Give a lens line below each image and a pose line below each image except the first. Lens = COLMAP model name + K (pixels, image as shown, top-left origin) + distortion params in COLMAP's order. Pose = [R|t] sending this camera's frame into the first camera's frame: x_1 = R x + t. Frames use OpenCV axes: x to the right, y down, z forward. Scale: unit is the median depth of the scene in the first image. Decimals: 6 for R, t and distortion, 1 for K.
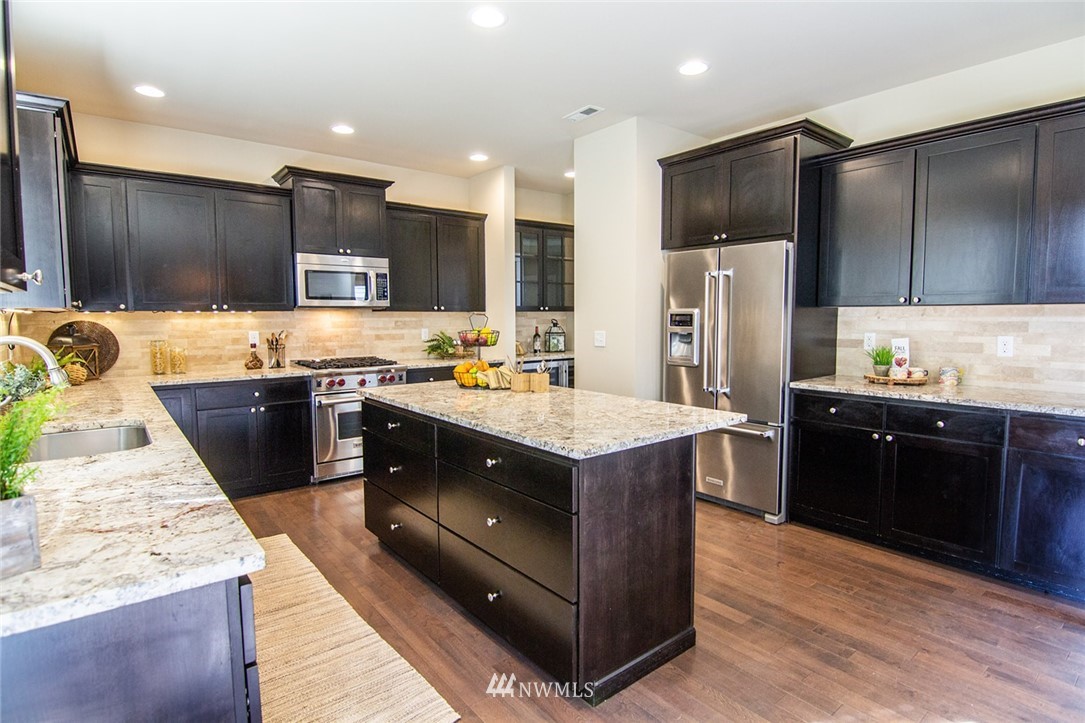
lens RADIAL K [[550.9, 0, 543.6], [0, 550.9, 359.9], [0, 0, 1]] dist [-0.015445, -0.001539]
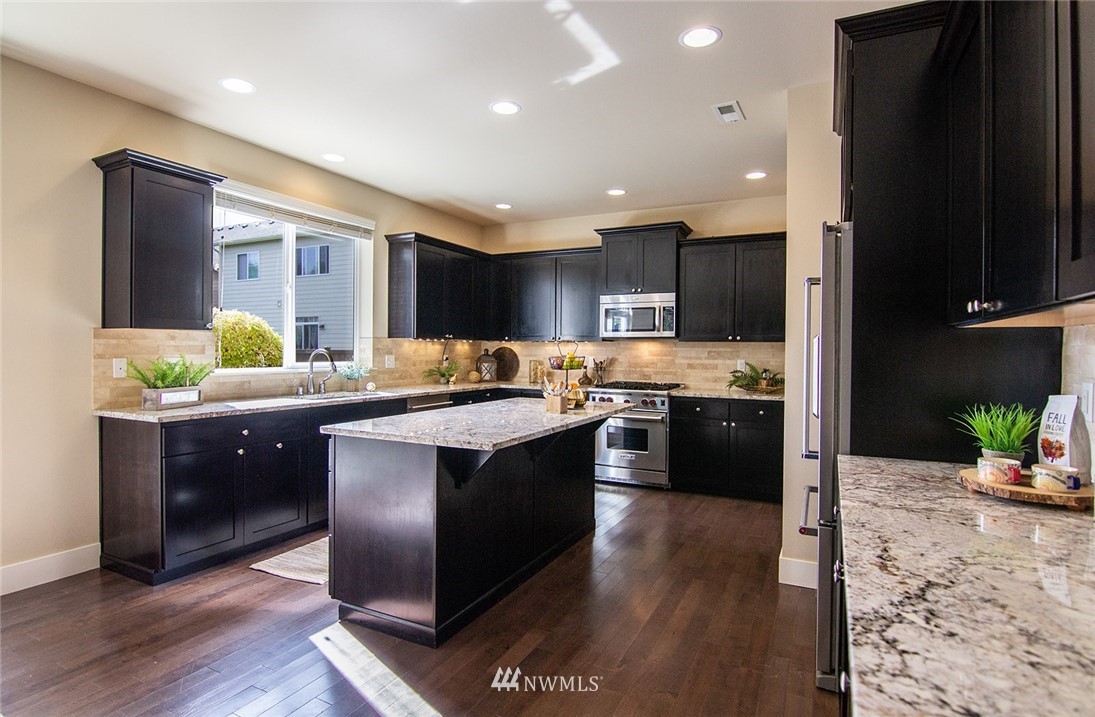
lens RADIAL K [[565.5, 0, 542.7], [0, 565.5, 354.5], [0, 0, 1]] dist [-0.001523, -0.001166]
pose [[0.404873, 0.014476, -0.914258, 0.563522], [-0.086260, 0.996020, -0.022429, -0.013909], [0.910295, 0.087945, 0.404510, 0.288958]]
